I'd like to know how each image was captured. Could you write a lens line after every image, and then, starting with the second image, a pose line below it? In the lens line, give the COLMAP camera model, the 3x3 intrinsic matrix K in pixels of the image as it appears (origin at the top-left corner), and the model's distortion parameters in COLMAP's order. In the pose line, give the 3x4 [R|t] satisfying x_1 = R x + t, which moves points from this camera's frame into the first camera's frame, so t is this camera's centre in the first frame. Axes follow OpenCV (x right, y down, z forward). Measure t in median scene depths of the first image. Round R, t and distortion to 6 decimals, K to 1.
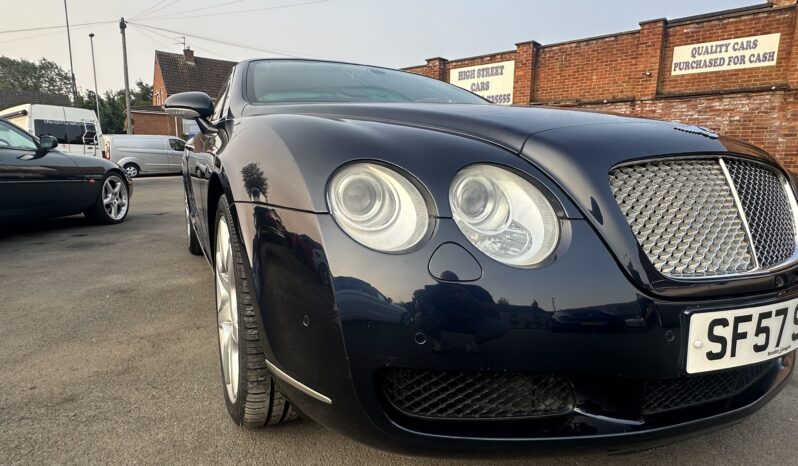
lens RADIAL K [[442.0, 0, 401.6], [0, 442.0, 236.9], [0, 0, 1]] dist [-0.005659, 0.001752]
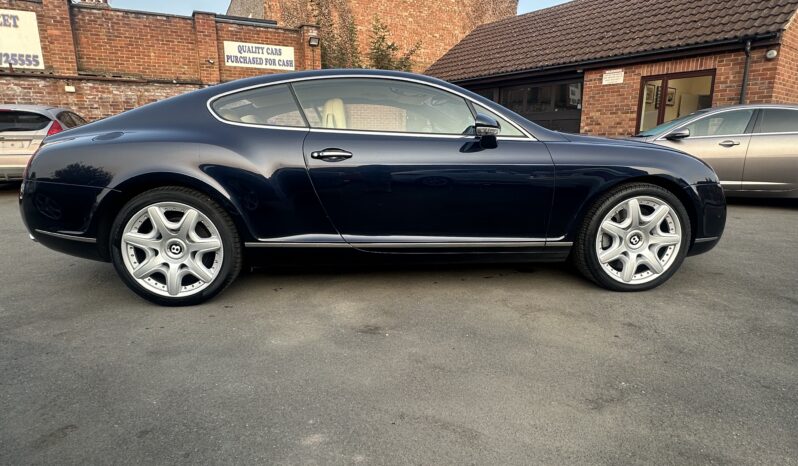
lens RADIAL K [[442.0, 0, 398.5], [0, 442.0, 231.1], [0, 0, 1]] dist [-0.005659, 0.001752]
pose [[0.377819, -0.202156, 0.903541, -0.368760], [0.155918, 0.975828, 0.153131, -0.050804], [-0.912657, 0.083022, 0.400206, 0.165564]]
